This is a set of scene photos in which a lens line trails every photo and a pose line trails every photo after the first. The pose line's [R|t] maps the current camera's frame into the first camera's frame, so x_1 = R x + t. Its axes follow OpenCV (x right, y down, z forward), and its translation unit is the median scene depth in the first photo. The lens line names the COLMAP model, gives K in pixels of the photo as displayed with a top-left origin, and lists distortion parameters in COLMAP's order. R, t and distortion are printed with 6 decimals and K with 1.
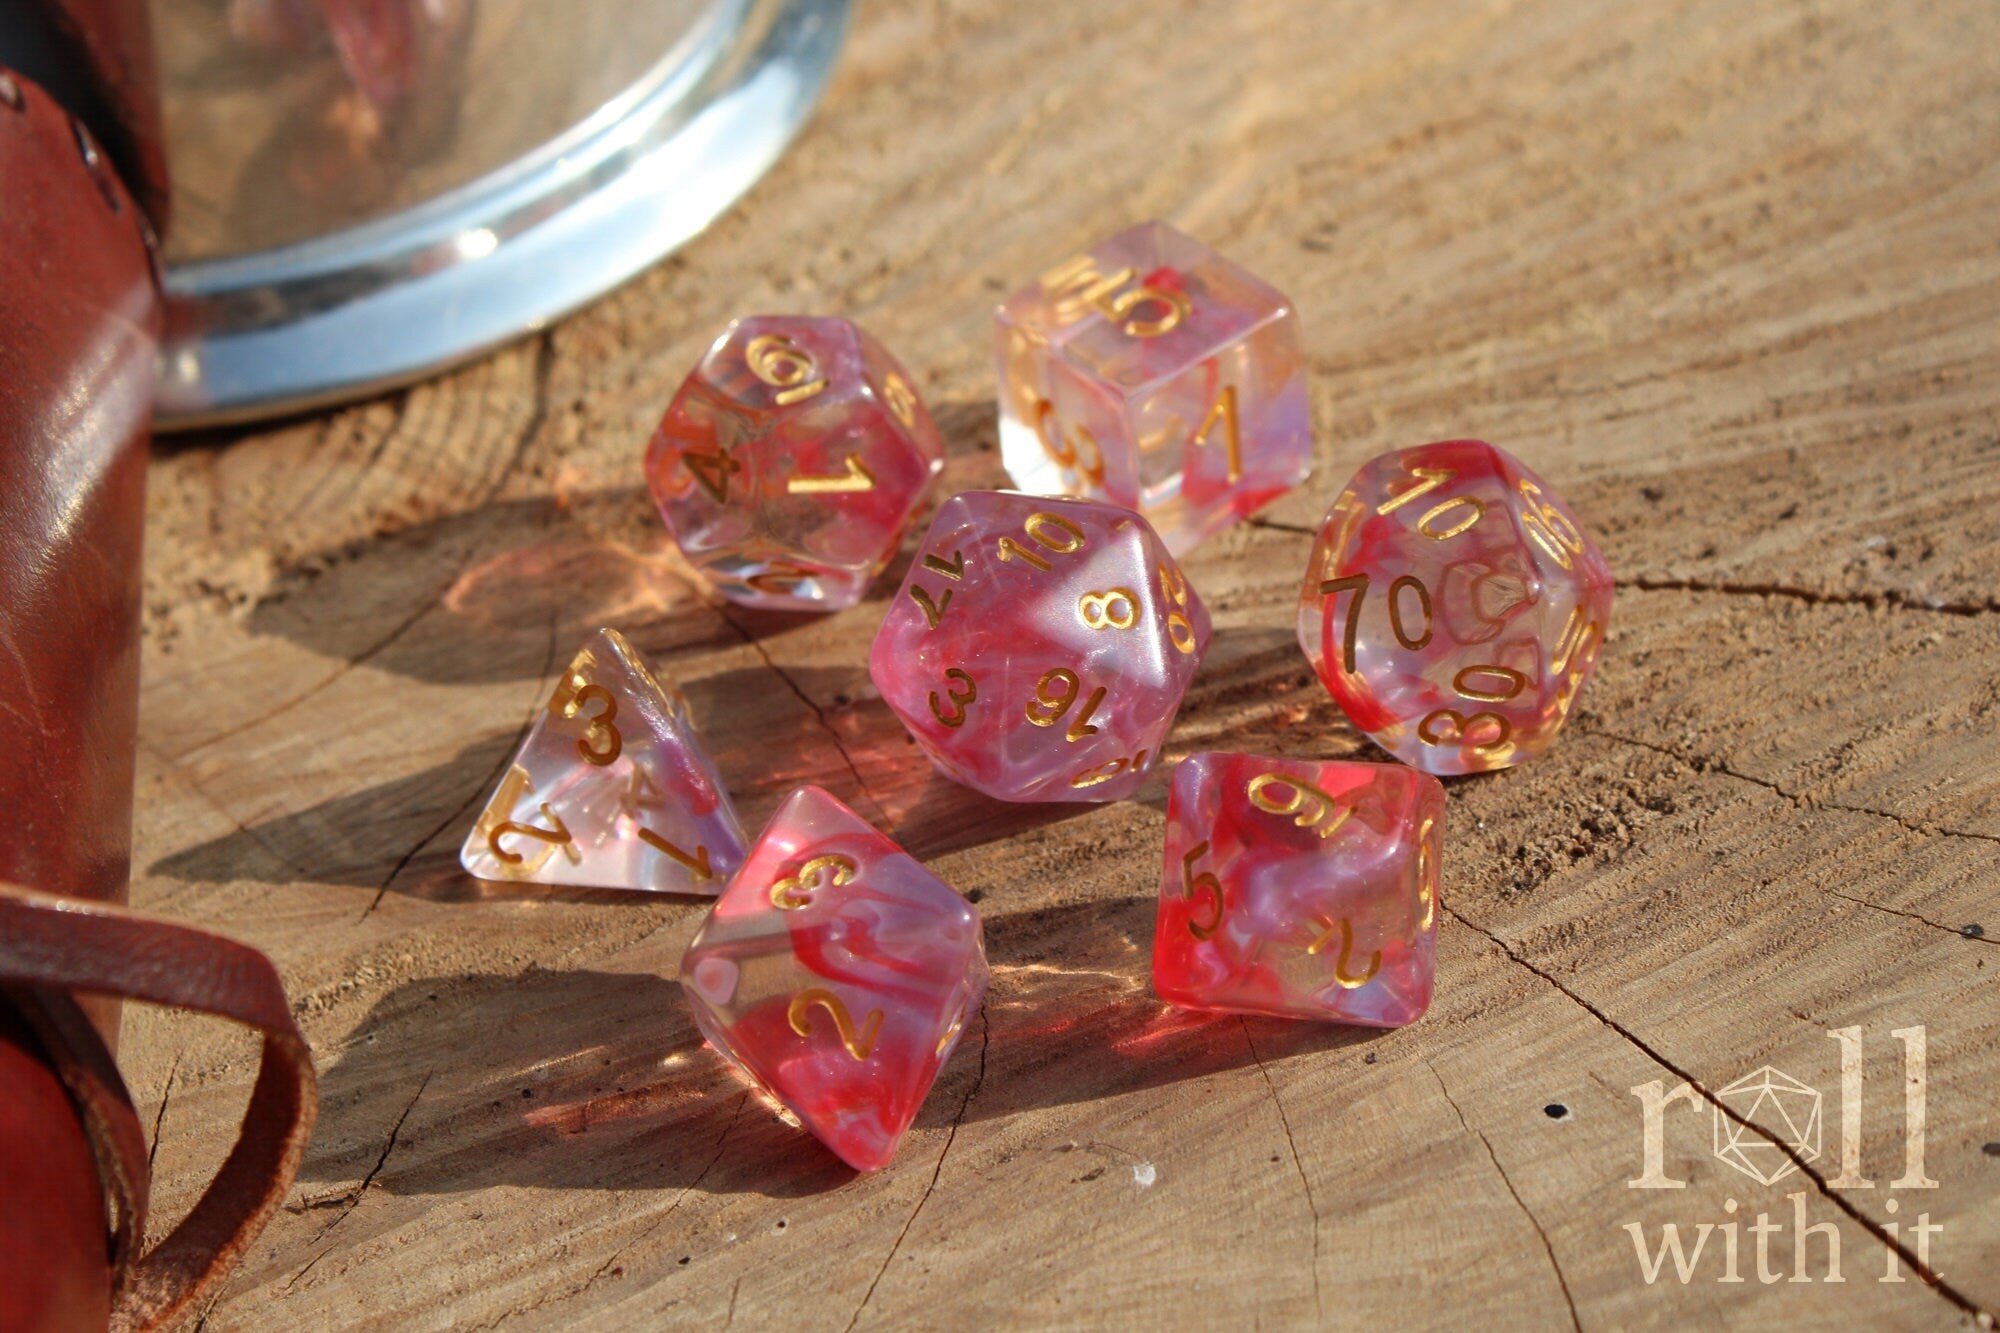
lens RADIAL K [[4768.5, 0, 945.3], [0, 4768.5, 569.1], [0, 0, 1]] dist [0.039694, 0.000000]
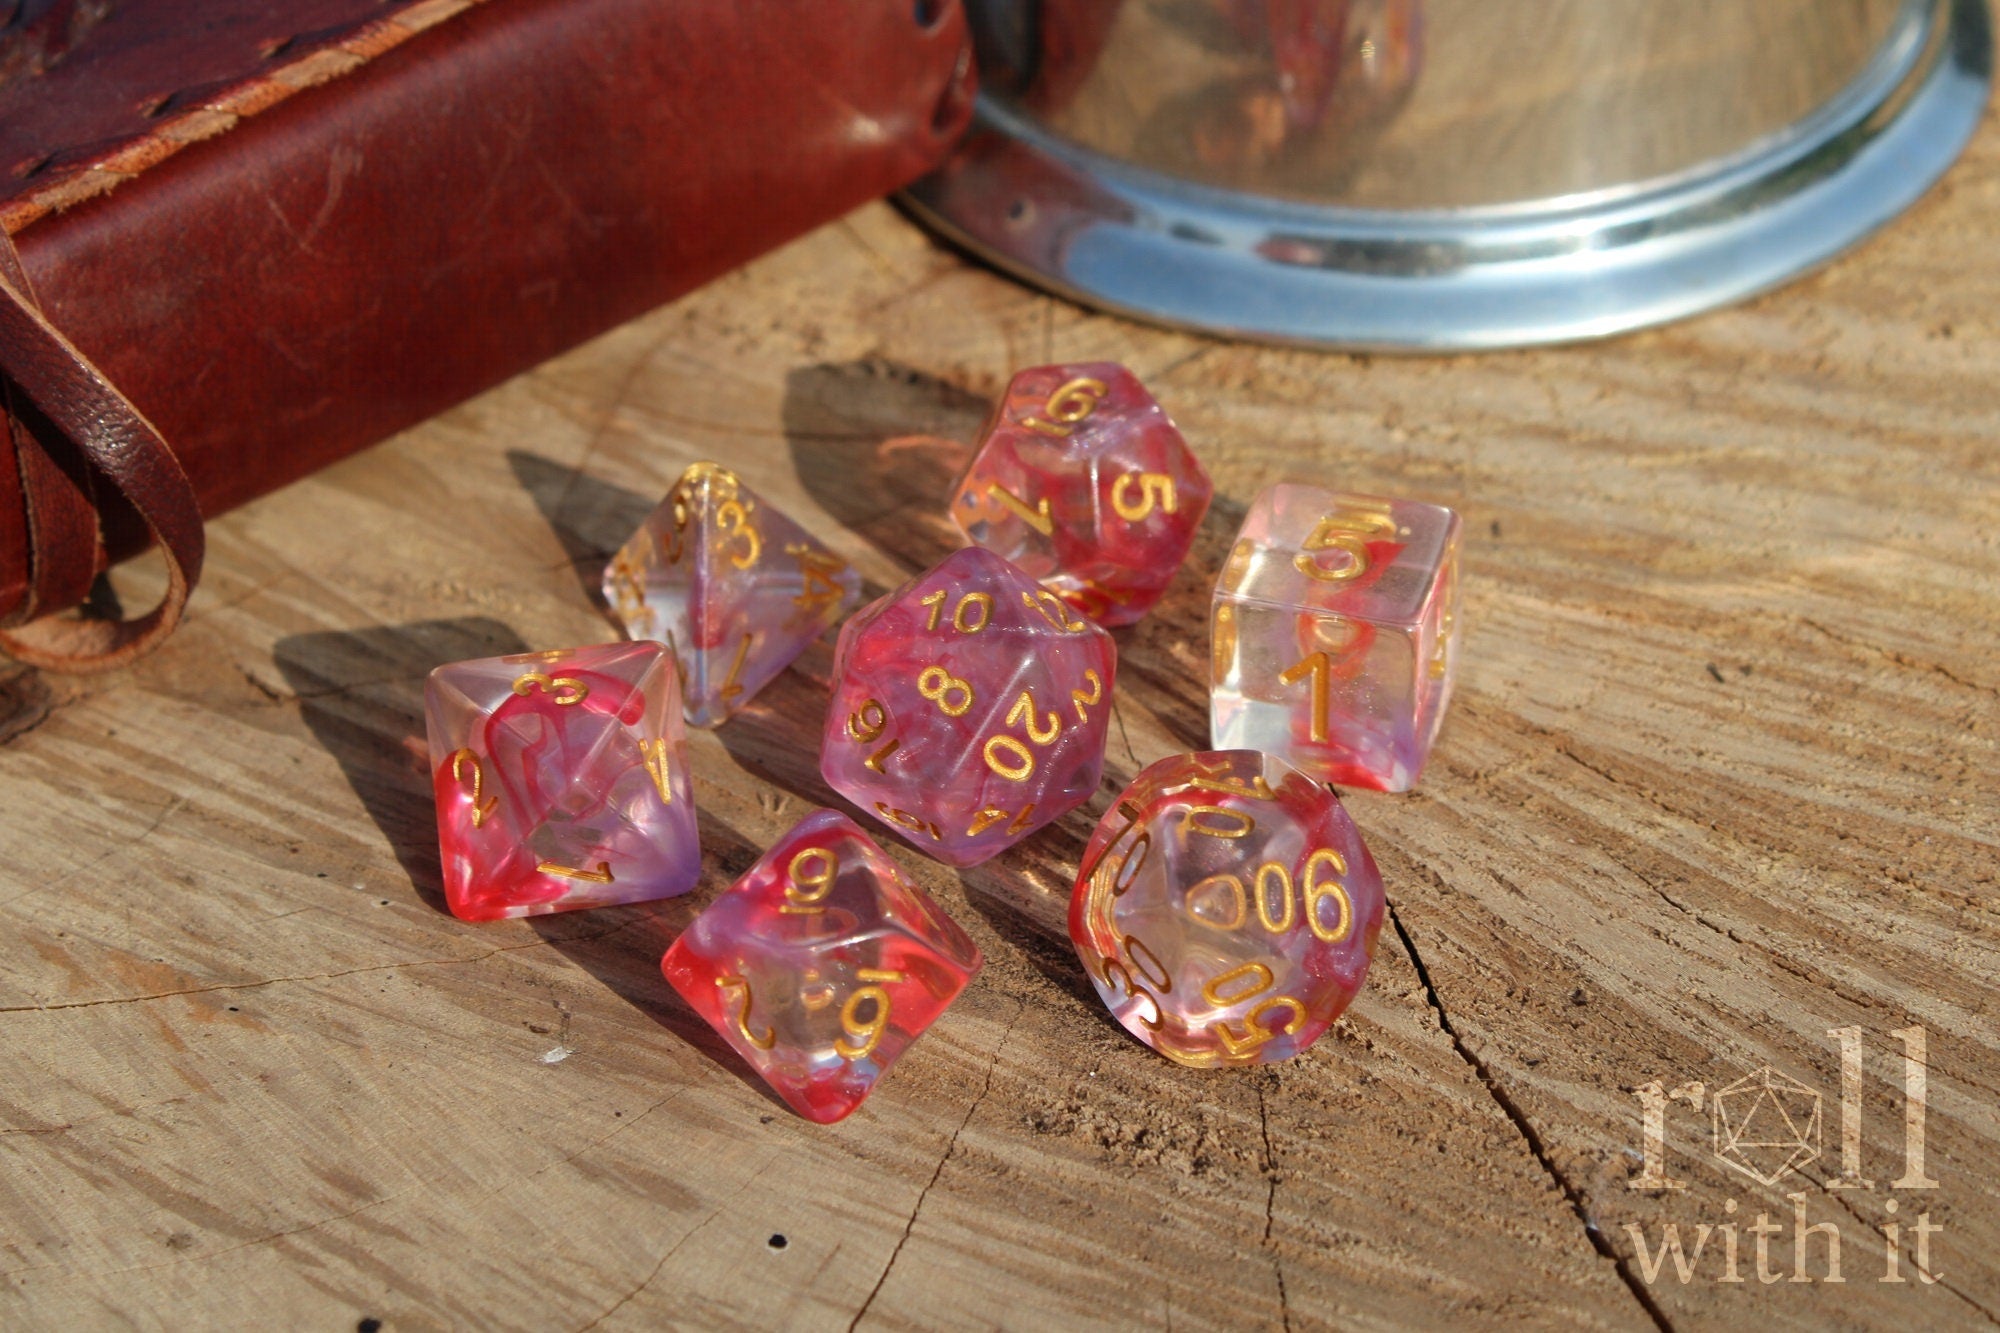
lens RADIAL K [[4768.5, 0, 995.6], [0, 4768.5, 619.4], [0, 0, 1]] dist [0.039694, 0.000000]
pose [[0.567220, 0.563286, -0.600808, 0.678968], [-0.549760, 0.802159, 0.233035, -0.262253], [0.613209, 0.198119, 0.764673, 0.154127]]
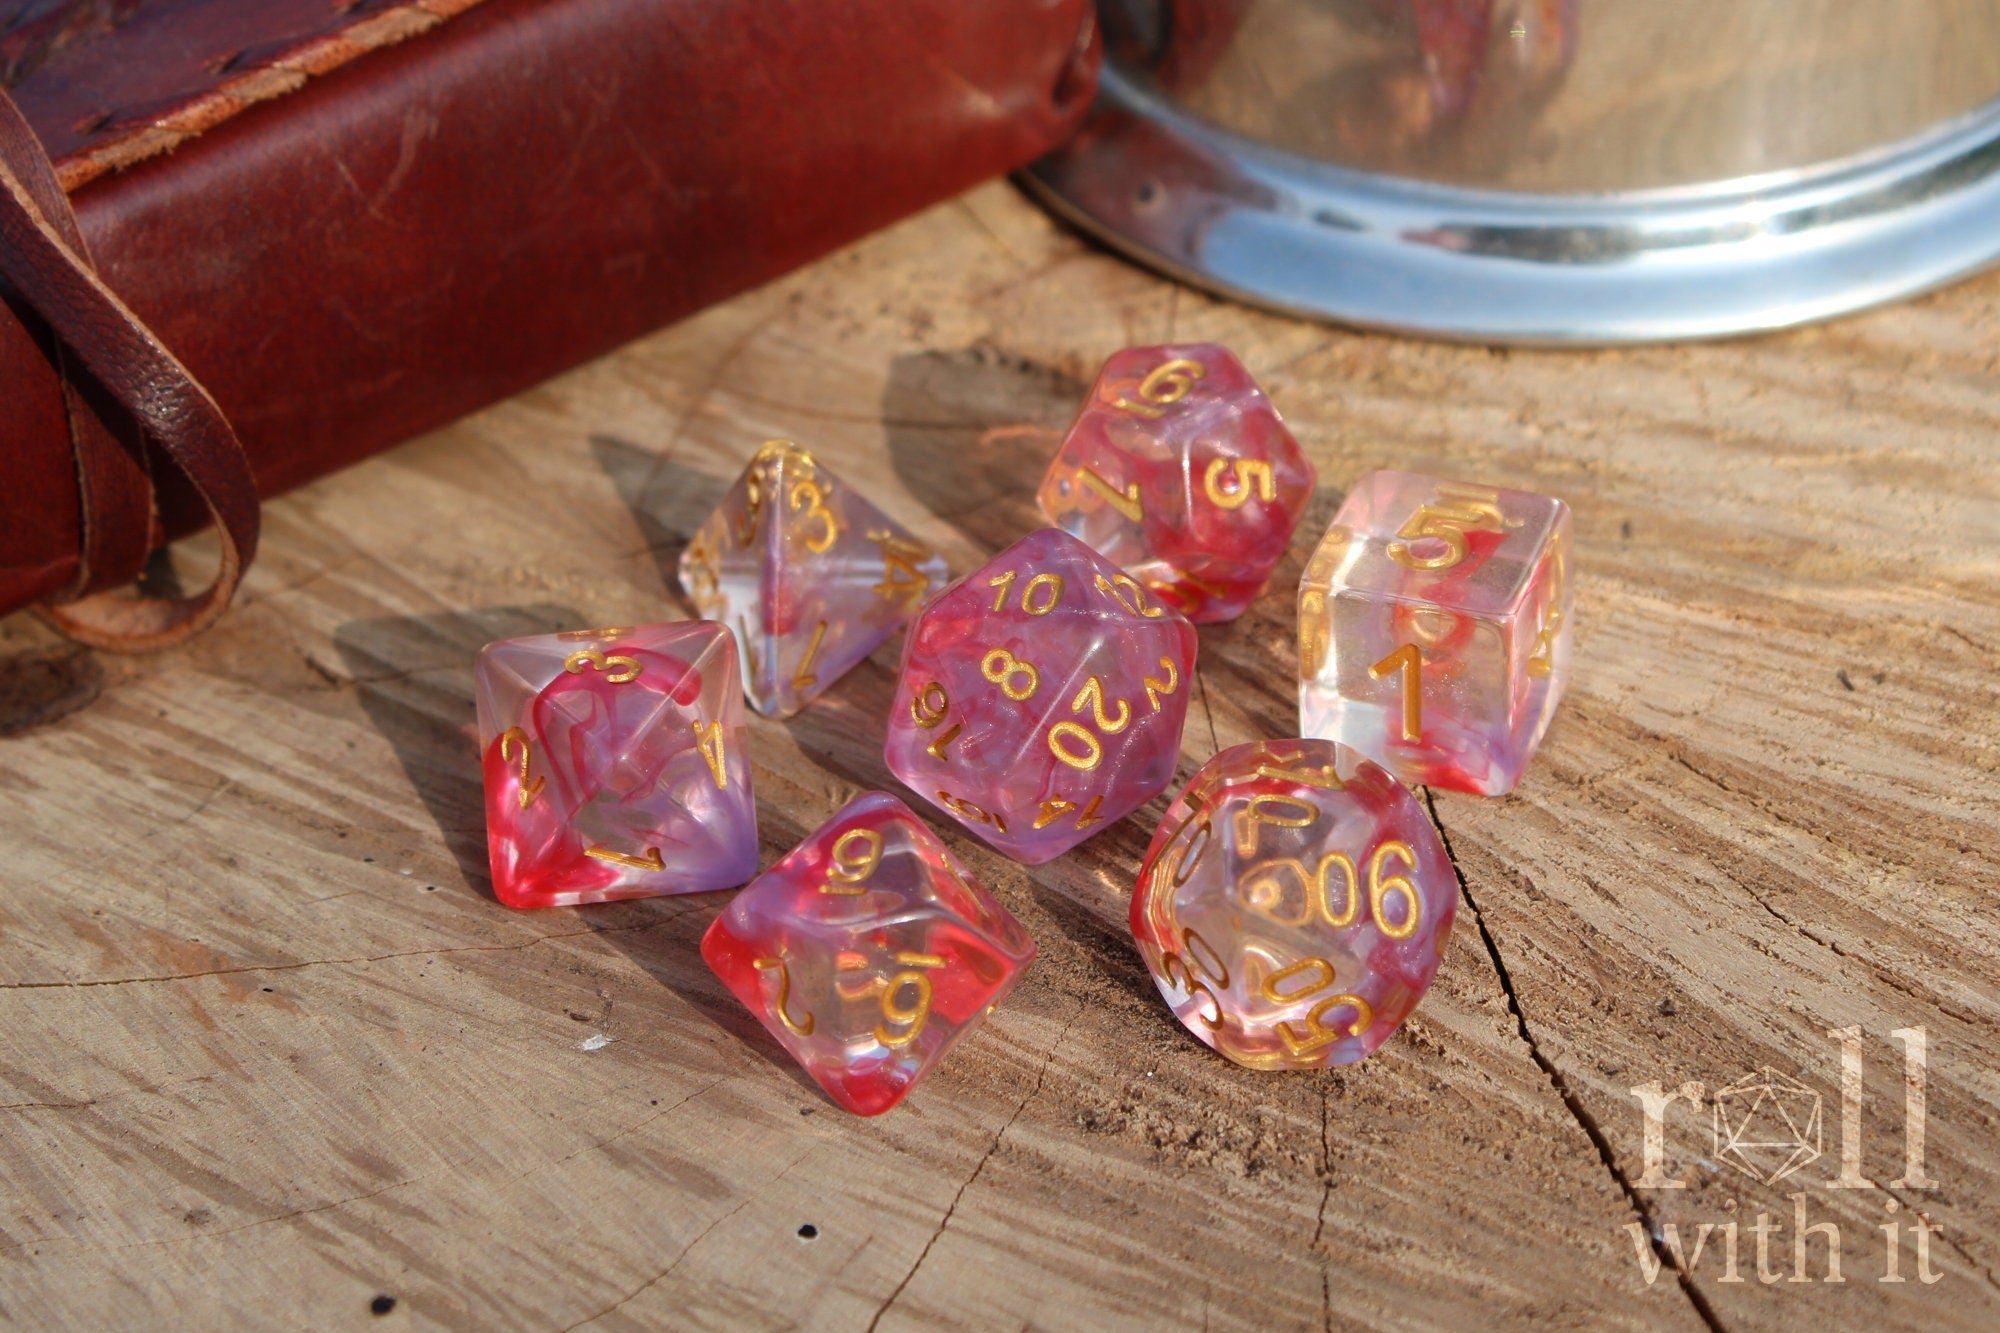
lens RADIAL K [[5548.9, 0, 983.6], [0, 5548.9, 677.1], [0, 0, 1]] dist [0.031539, 0.000000]
pose [[0.513267, 0.563908, -0.646966, 0.808380], [-0.547469, 0.795674, 0.259193, -0.299511], [0.660935, 0.221159, 0.717115, 0.110074]]
